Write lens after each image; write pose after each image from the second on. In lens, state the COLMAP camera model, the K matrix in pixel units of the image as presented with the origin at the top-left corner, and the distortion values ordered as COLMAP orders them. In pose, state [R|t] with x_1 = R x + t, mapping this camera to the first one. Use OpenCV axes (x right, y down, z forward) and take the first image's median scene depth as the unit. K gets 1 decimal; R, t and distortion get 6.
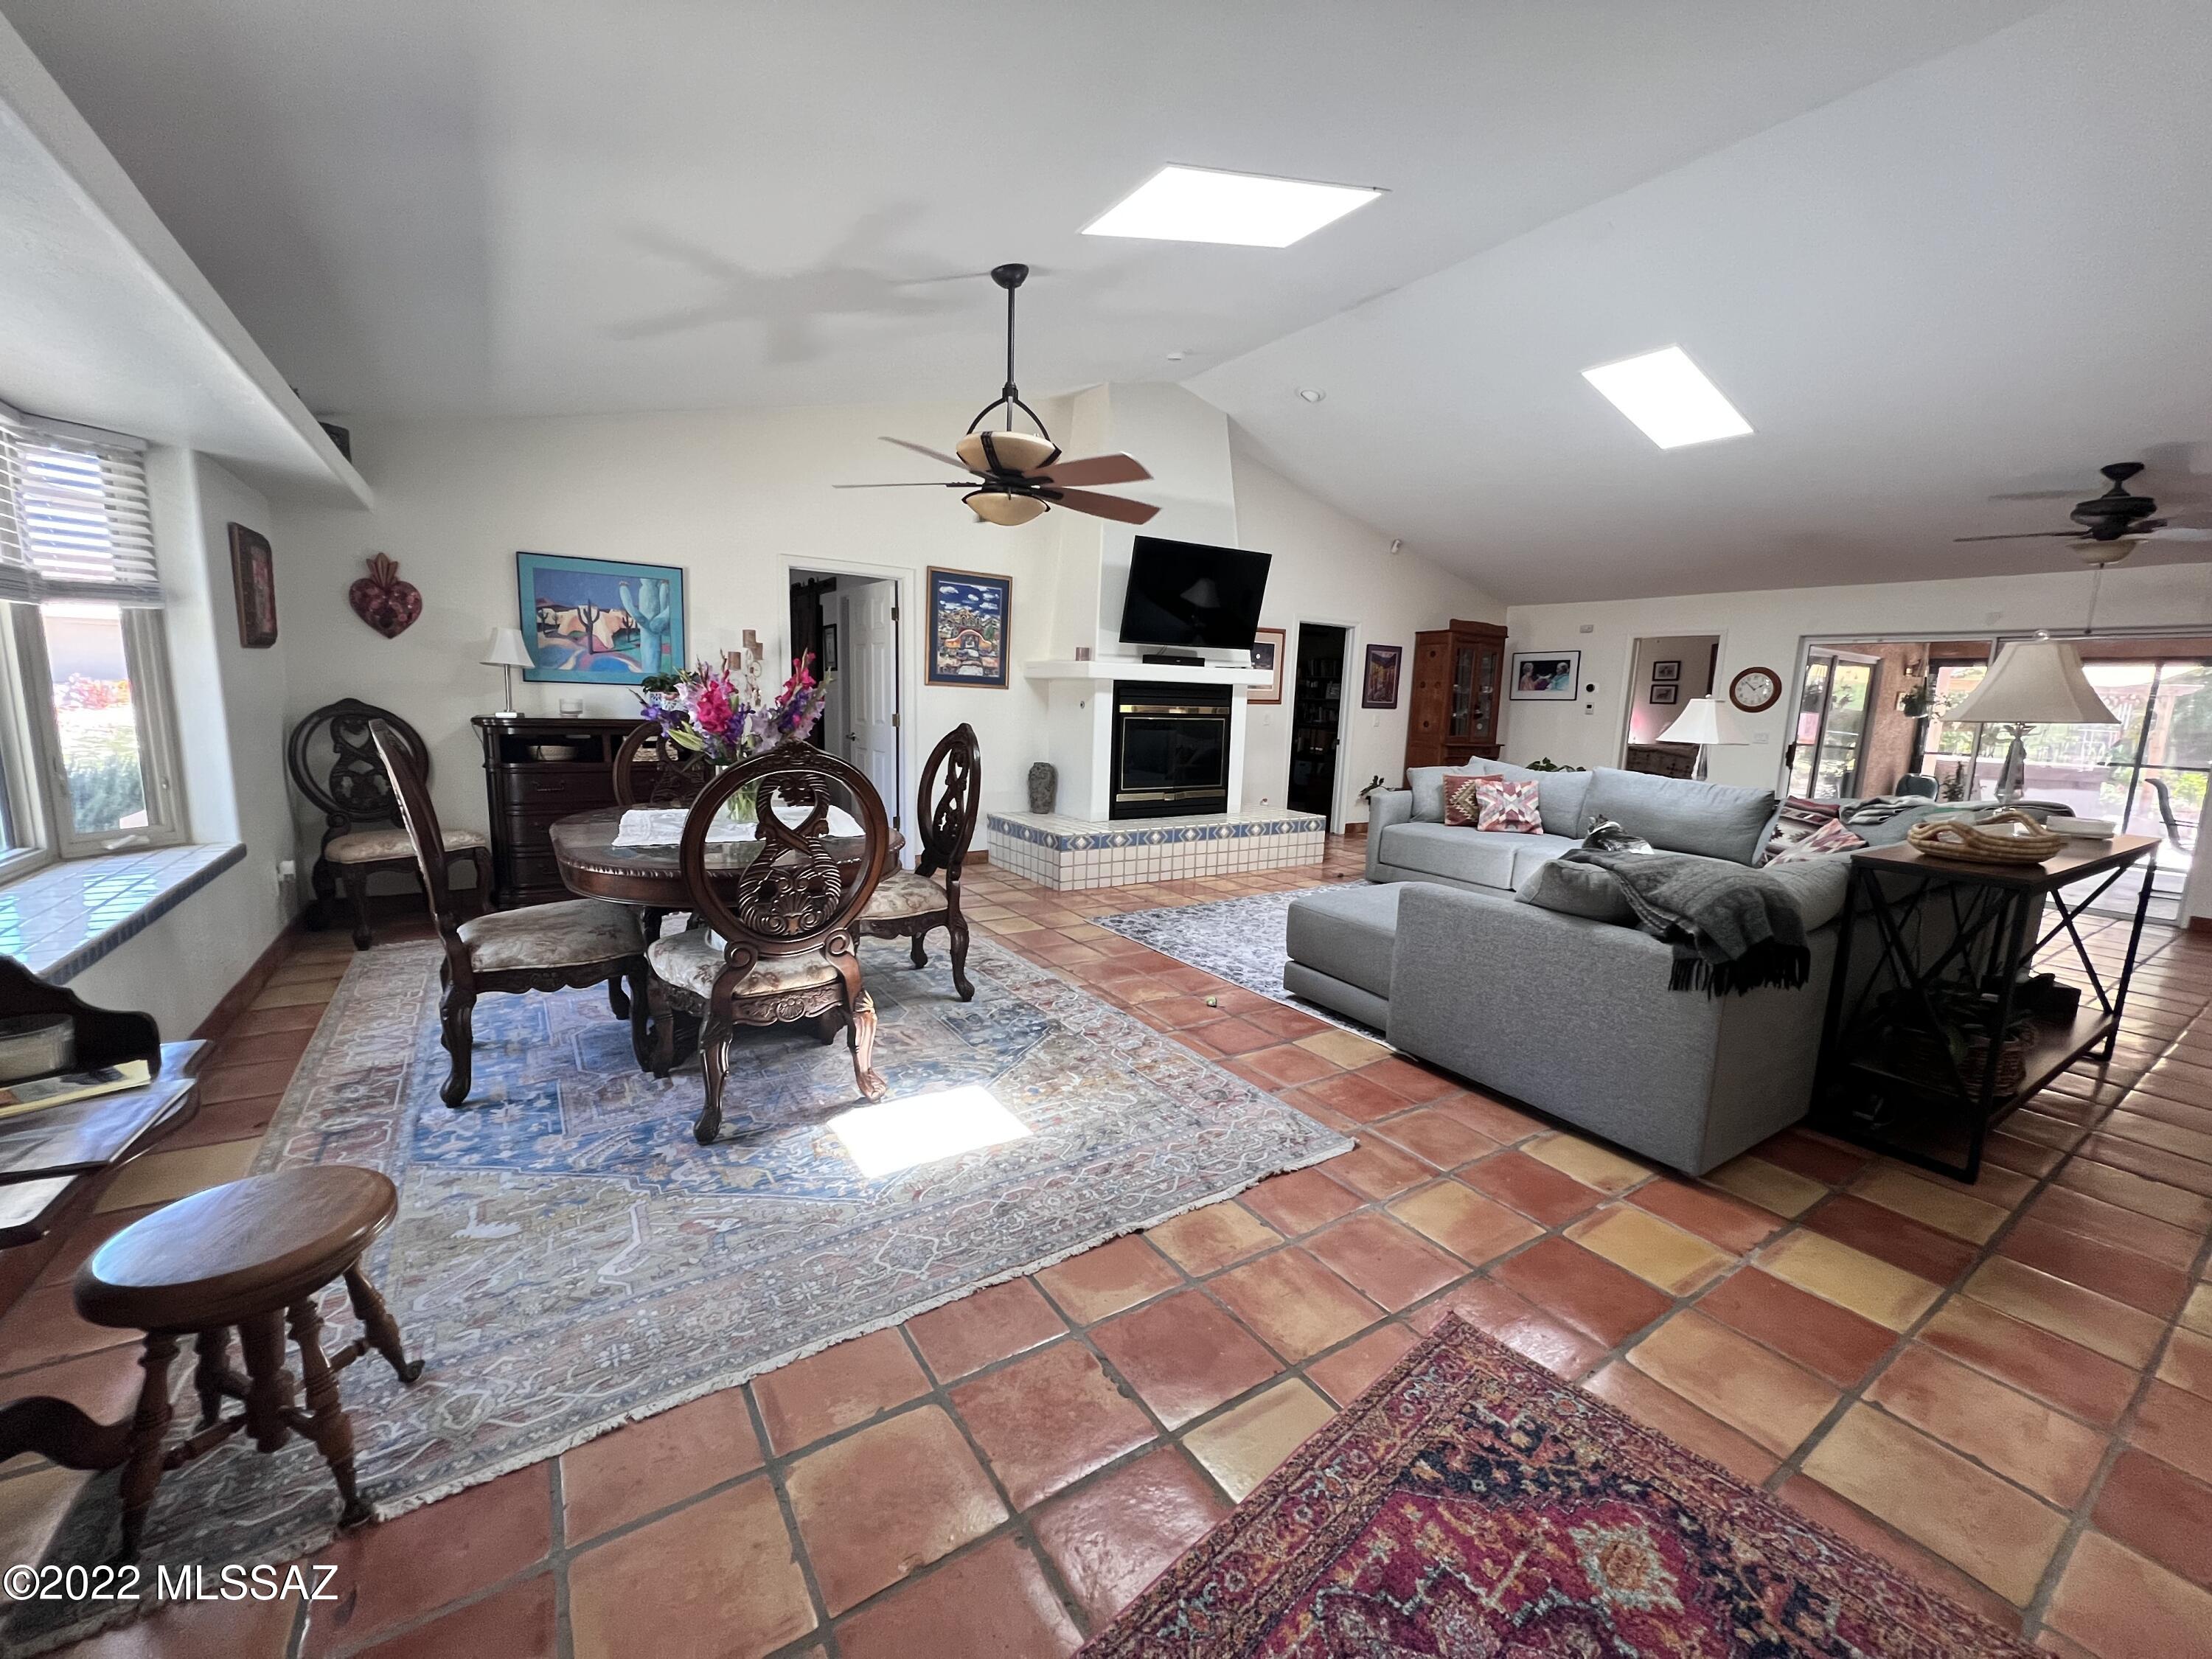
lens RADIAL K [[884.5, 0, 1103.7], [0, 884.5, 838.4], [0, 0, 1]] dist [0.000025, -0.000084]
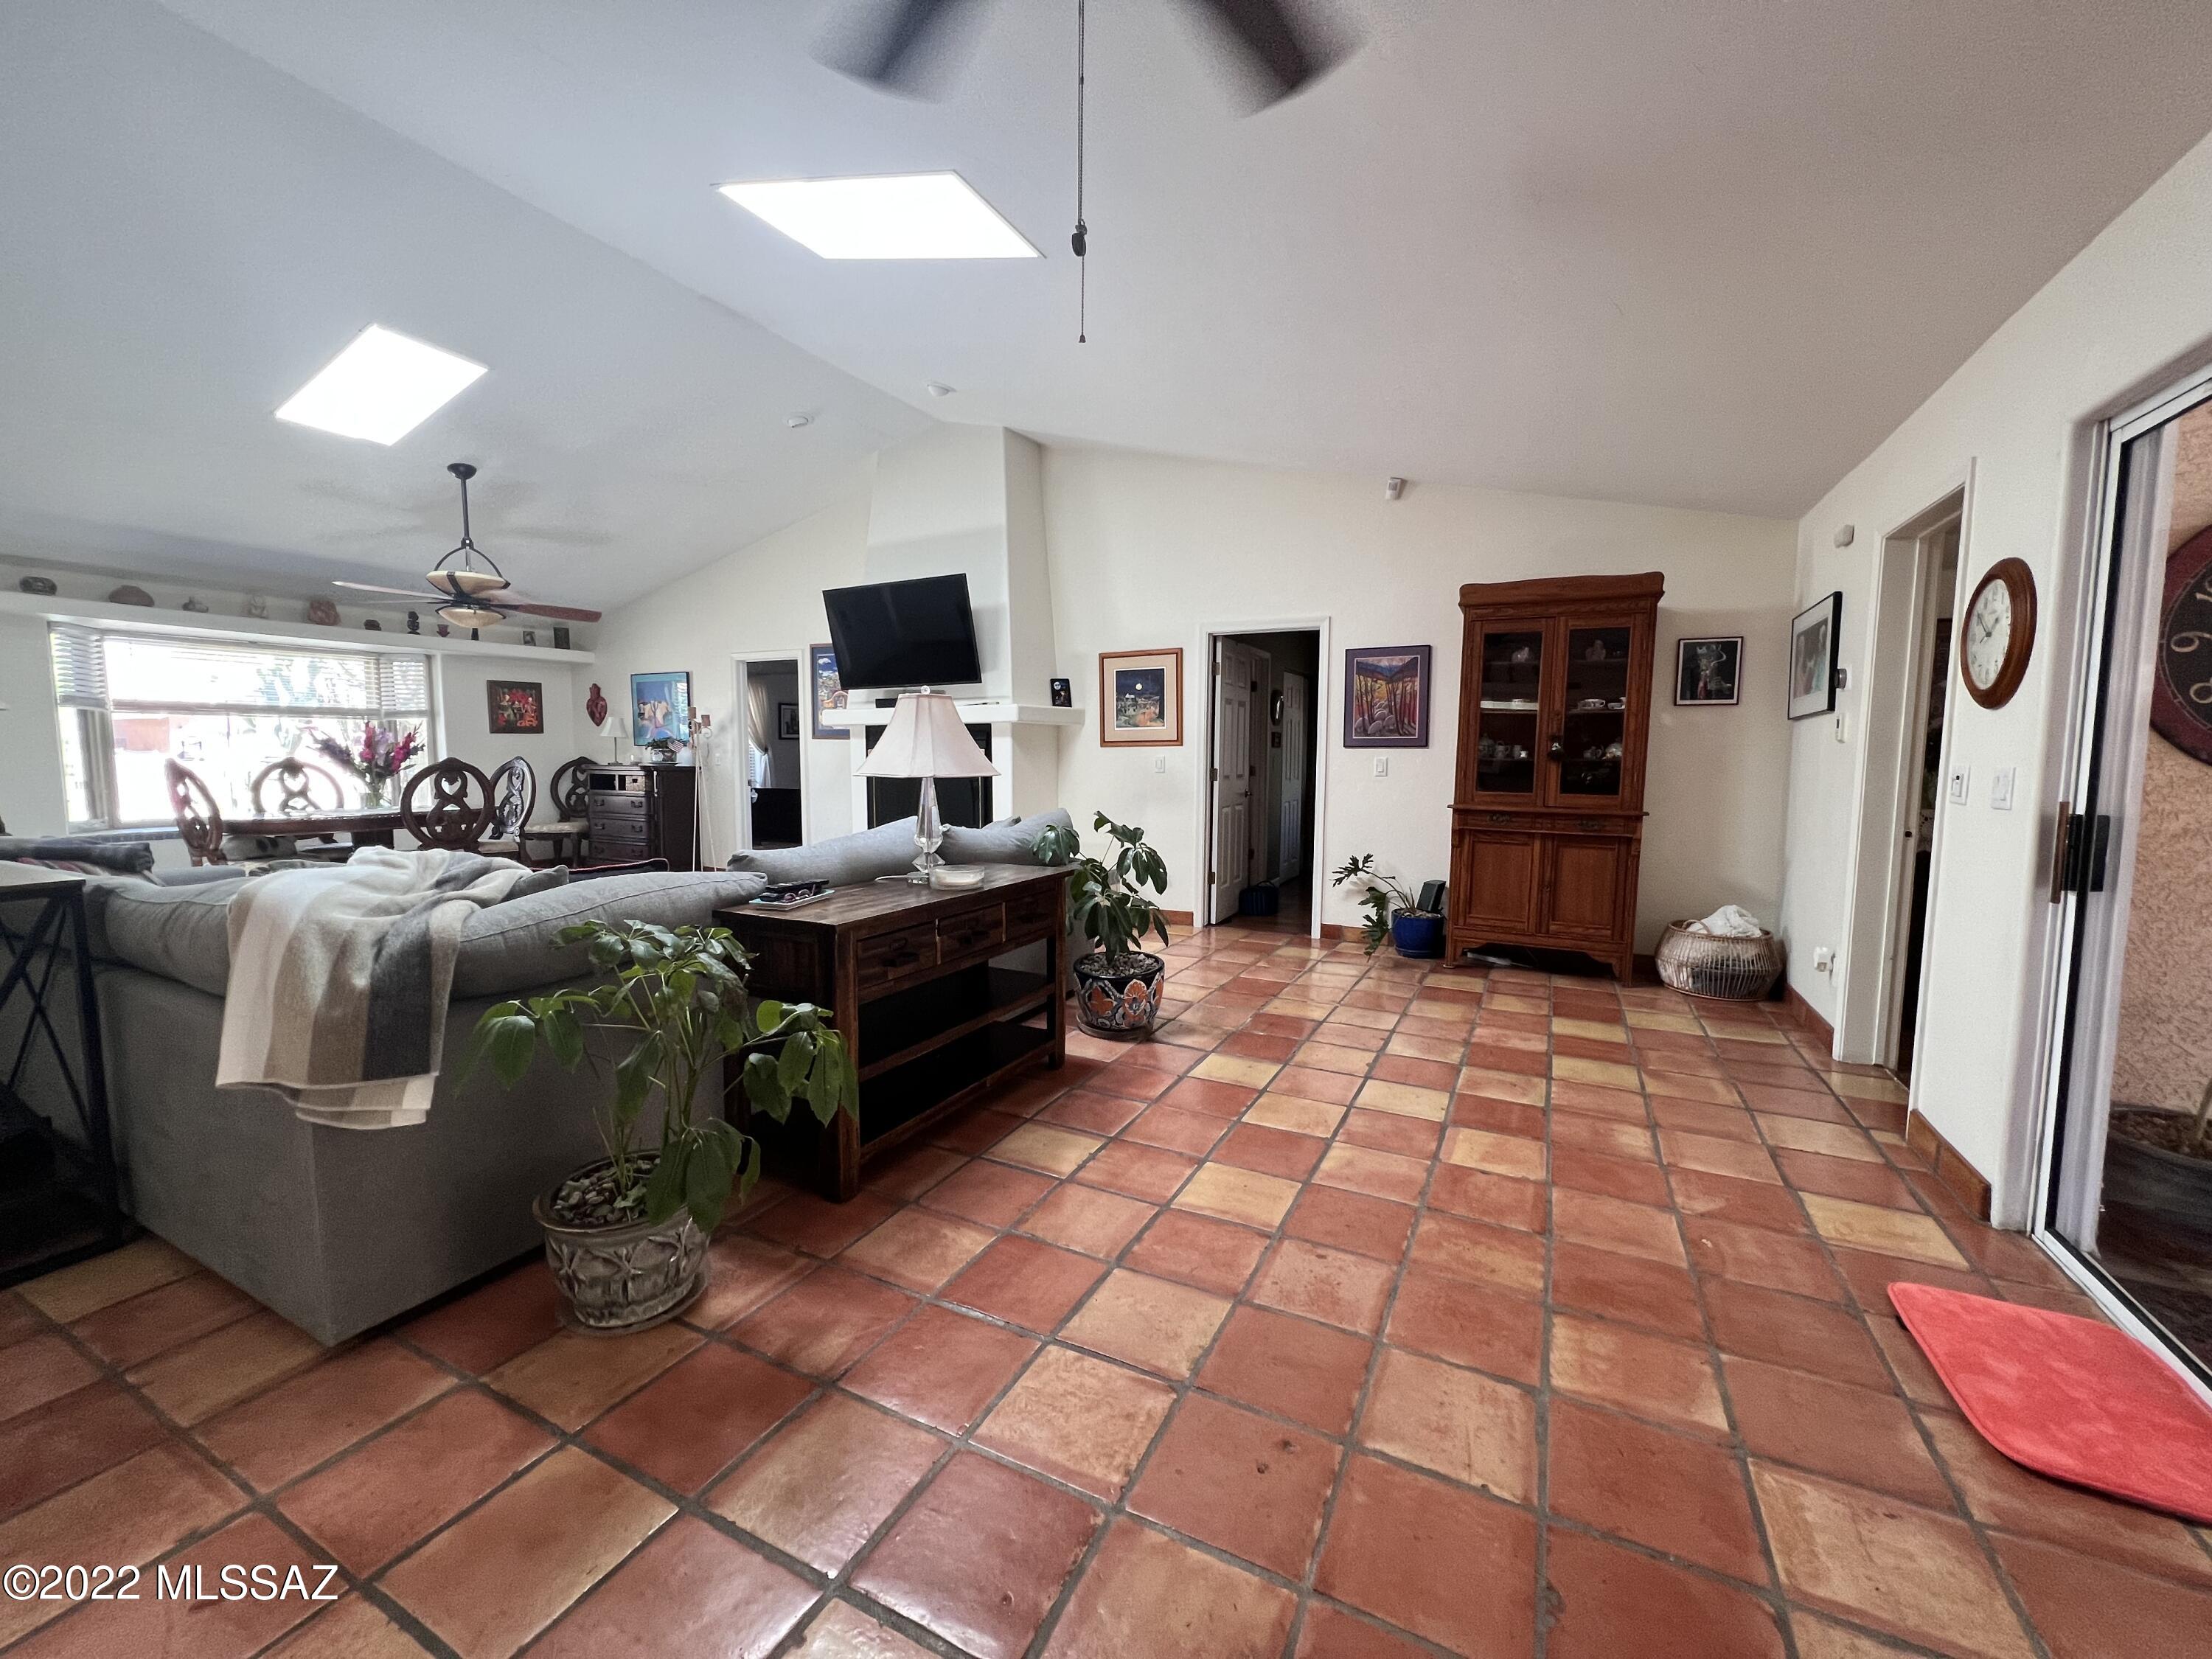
lens RADIAL K [[884.5, 0, 1110.3], [0, 884.5, 834.2], [0, 0, 1]] dist [0.000025, -0.000084]
pose [[0.500148, 0.048810, -0.864563, 1.321768], [-0.125075, 0.992013, -0.016350, -0.089201], [0.856860, 0.116313, 0.502258, 0.917712]]
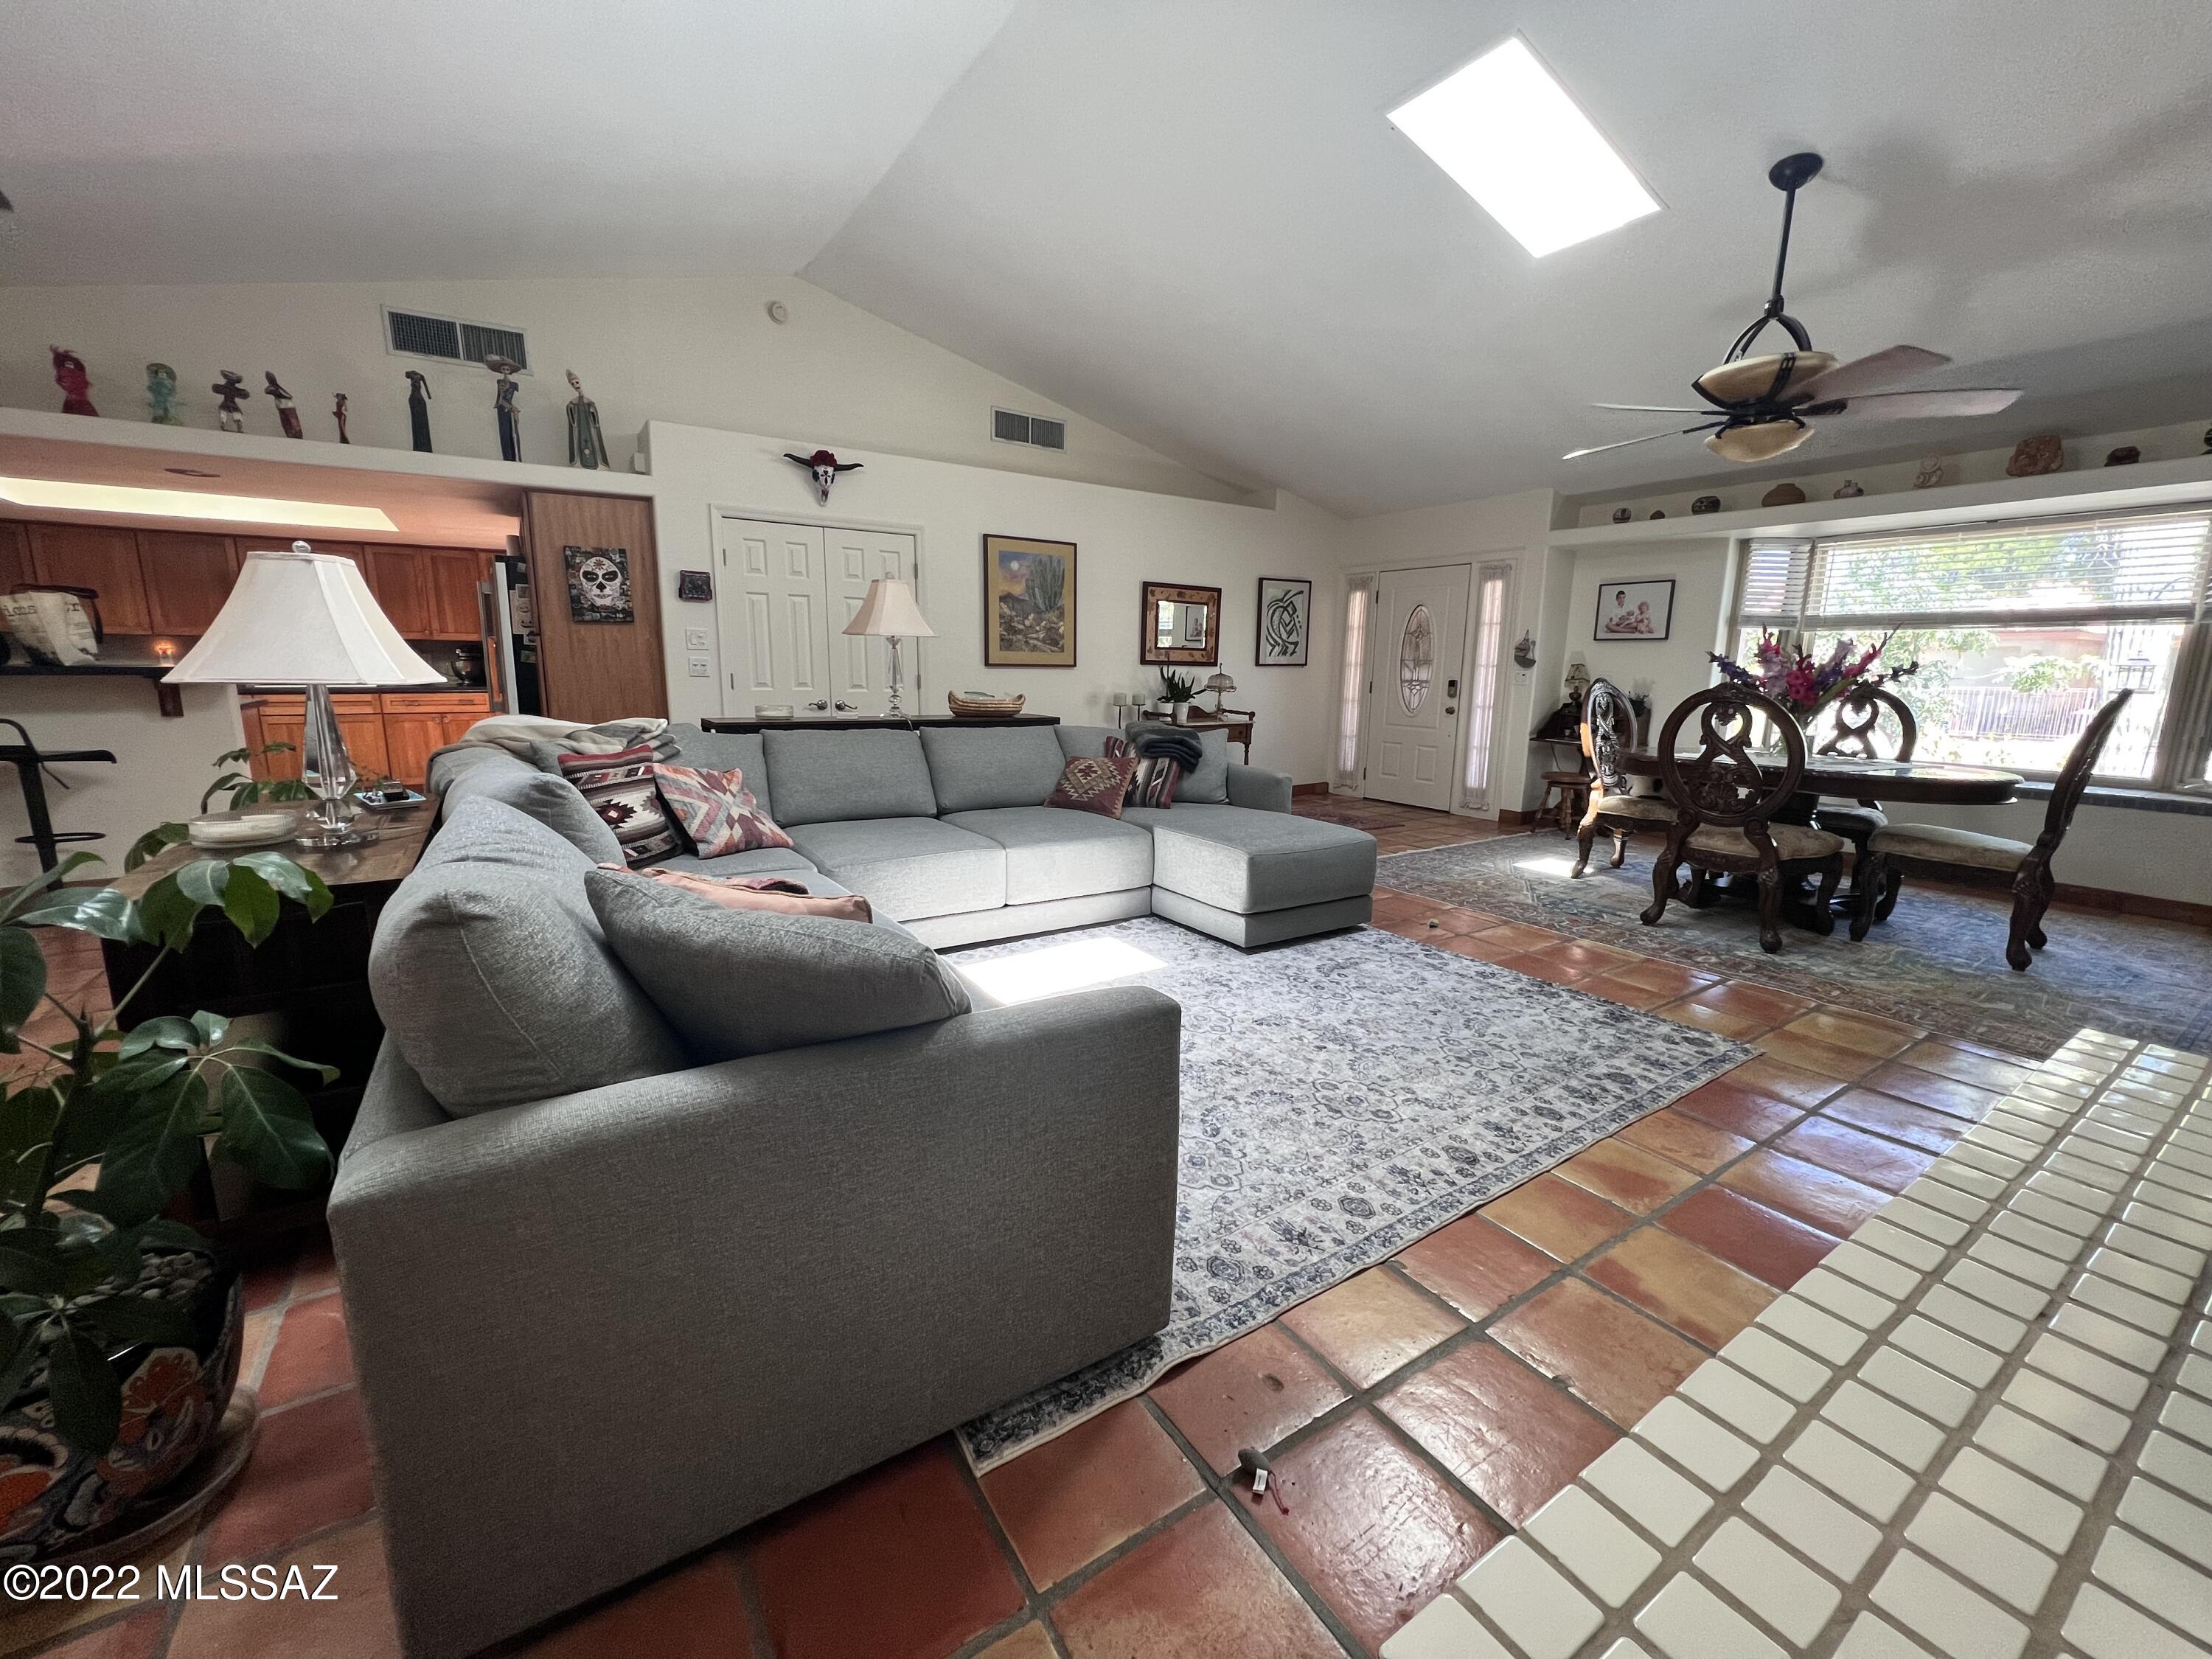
lens RADIAL K [[884.5, 0, 1113.4], [0, 884.5, 826.4], [0, 0, 1]] dist [0.000025, -0.000084]
pose [[-0.998839, -0.046471, -0.012700, 0.400437], [-0.048037, 0.940794, 0.335558, -0.207416], [-0.003646, 0.335778, -0.941934, 1.483303]]
